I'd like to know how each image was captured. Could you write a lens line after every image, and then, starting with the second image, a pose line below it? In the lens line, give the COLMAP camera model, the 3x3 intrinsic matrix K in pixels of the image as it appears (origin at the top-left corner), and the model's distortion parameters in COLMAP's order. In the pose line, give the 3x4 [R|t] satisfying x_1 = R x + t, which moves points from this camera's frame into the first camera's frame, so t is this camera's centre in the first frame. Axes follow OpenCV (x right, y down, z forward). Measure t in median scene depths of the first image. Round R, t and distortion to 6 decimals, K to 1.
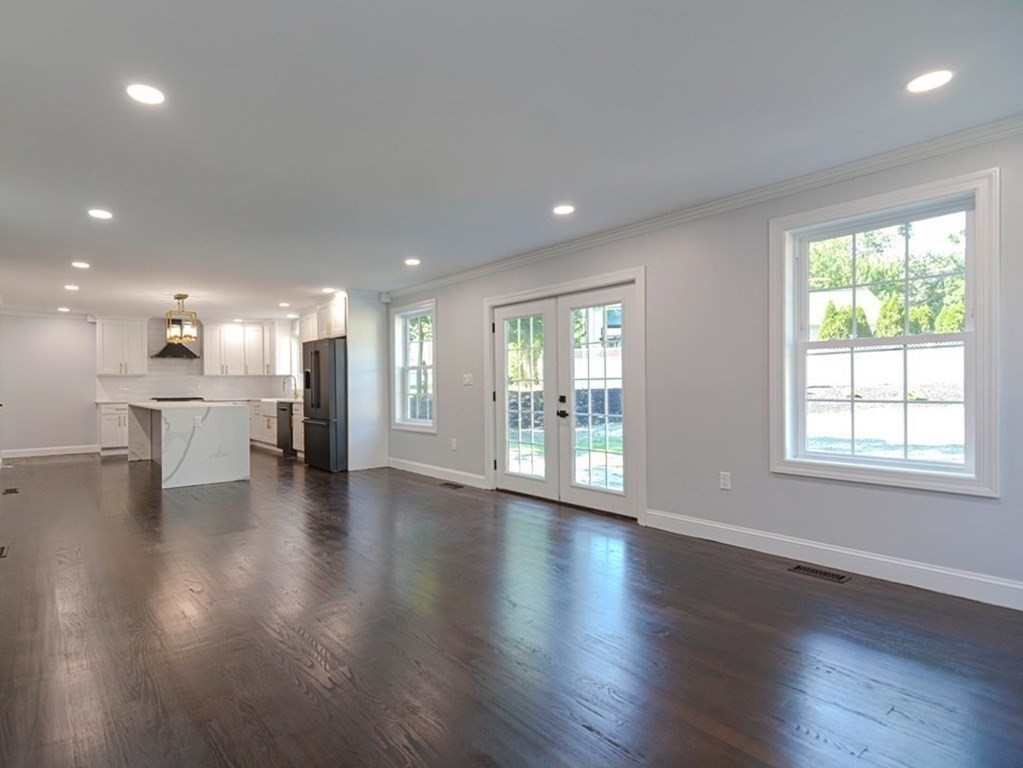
lens RADIAL K [[532.2, 0, 505.0], [0, 532.2, 388.3], [0, 0, 1]] dist [0.023931, 0.000710]
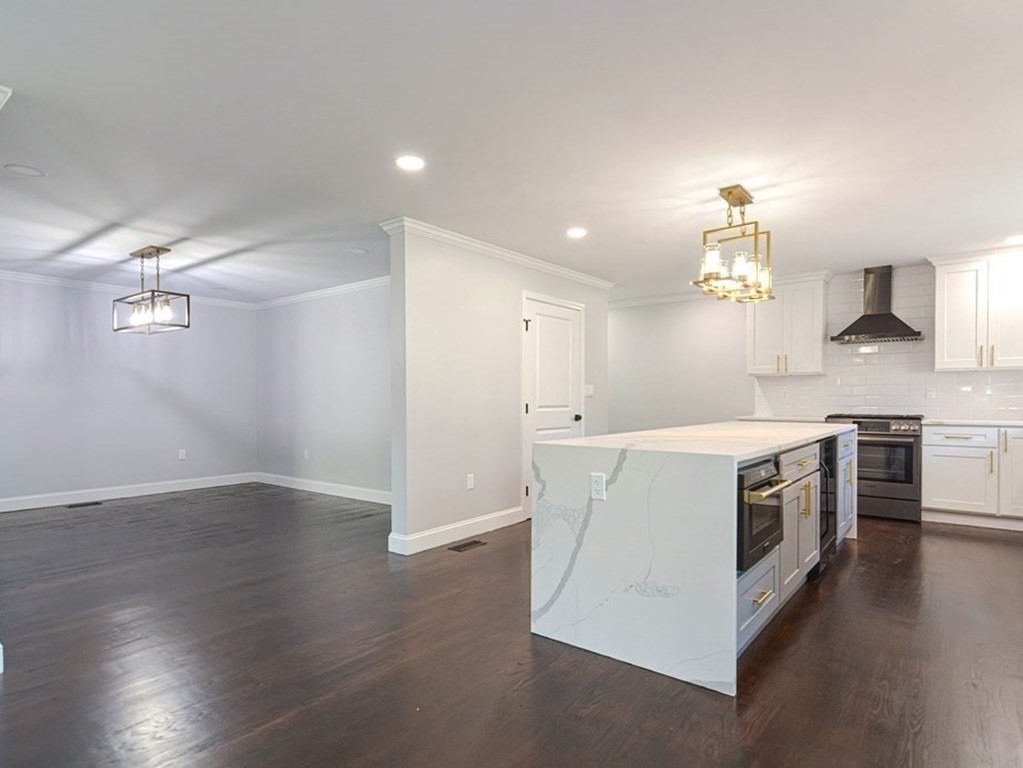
lens RADIAL K [[574.4, 0, 508.6], [0, 574.4, 389.0], [0, 0, 1]] dist [0.006308, 0.000751]
pose [[0.157921, -0.004576, -0.987441, -0.149460], [-0.005311, 0.999971, -0.005483, -0.003501], [0.987437, 0.006110, 0.157893, 0.727465]]
